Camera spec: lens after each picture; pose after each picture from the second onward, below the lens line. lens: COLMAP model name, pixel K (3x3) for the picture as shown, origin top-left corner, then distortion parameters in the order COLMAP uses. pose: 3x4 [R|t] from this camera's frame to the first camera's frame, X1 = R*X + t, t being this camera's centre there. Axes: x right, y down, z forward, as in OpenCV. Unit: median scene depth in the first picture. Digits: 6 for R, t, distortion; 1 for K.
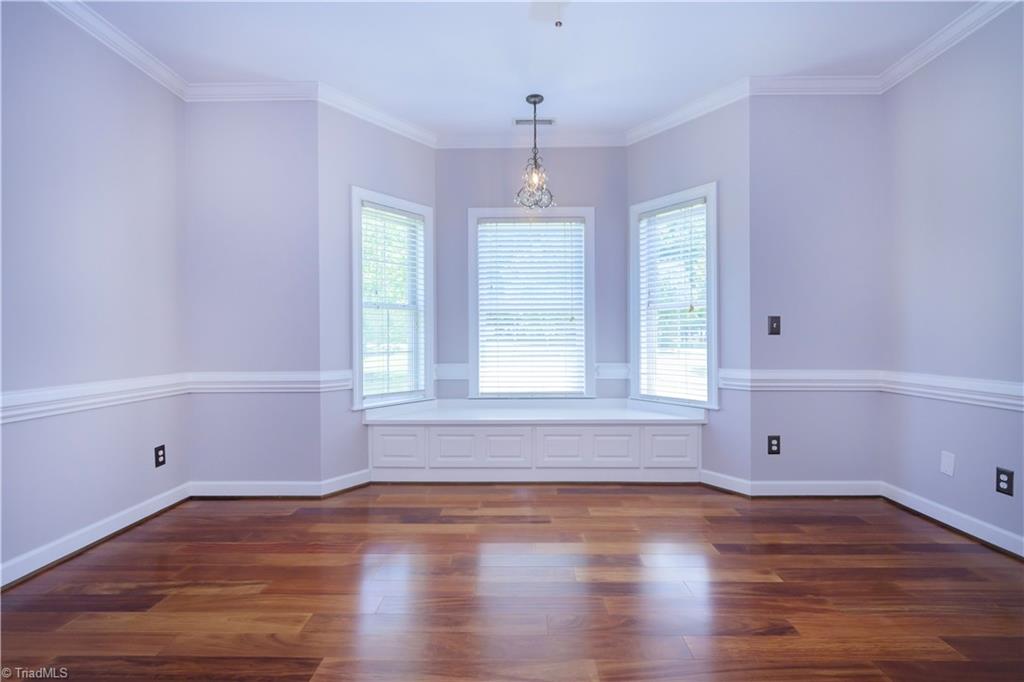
lens RADIAL K [[461.1, 0, 512.0], [0, 461.1, 341.8], [0, 0, 1]] dist [0.005344, -0.004412]
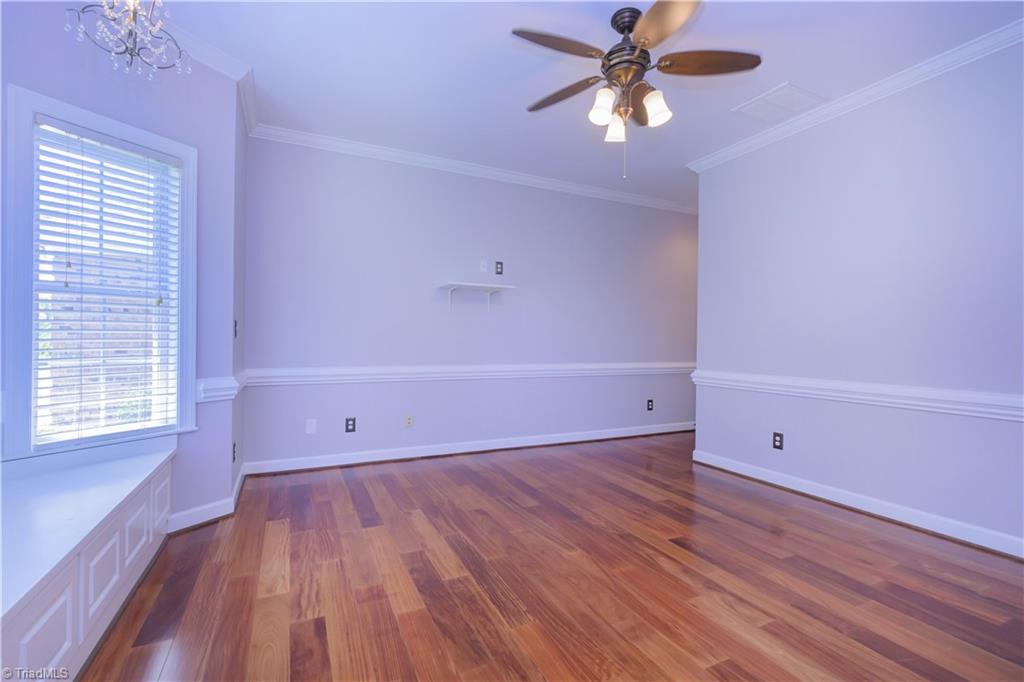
lens RADIAL K [[461.1, 0, 509.7], [0, 461.1, 337.4], [0, 0, 1]] dist [0.005344, -0.004412]
pose [[-0.439168, -0.002889, 0.898400, -0.557209], [-0.001911, 0.999996, 0.002281, -0.020351], [-0.898403, -0.000715, -0.439172, 0.905457]]
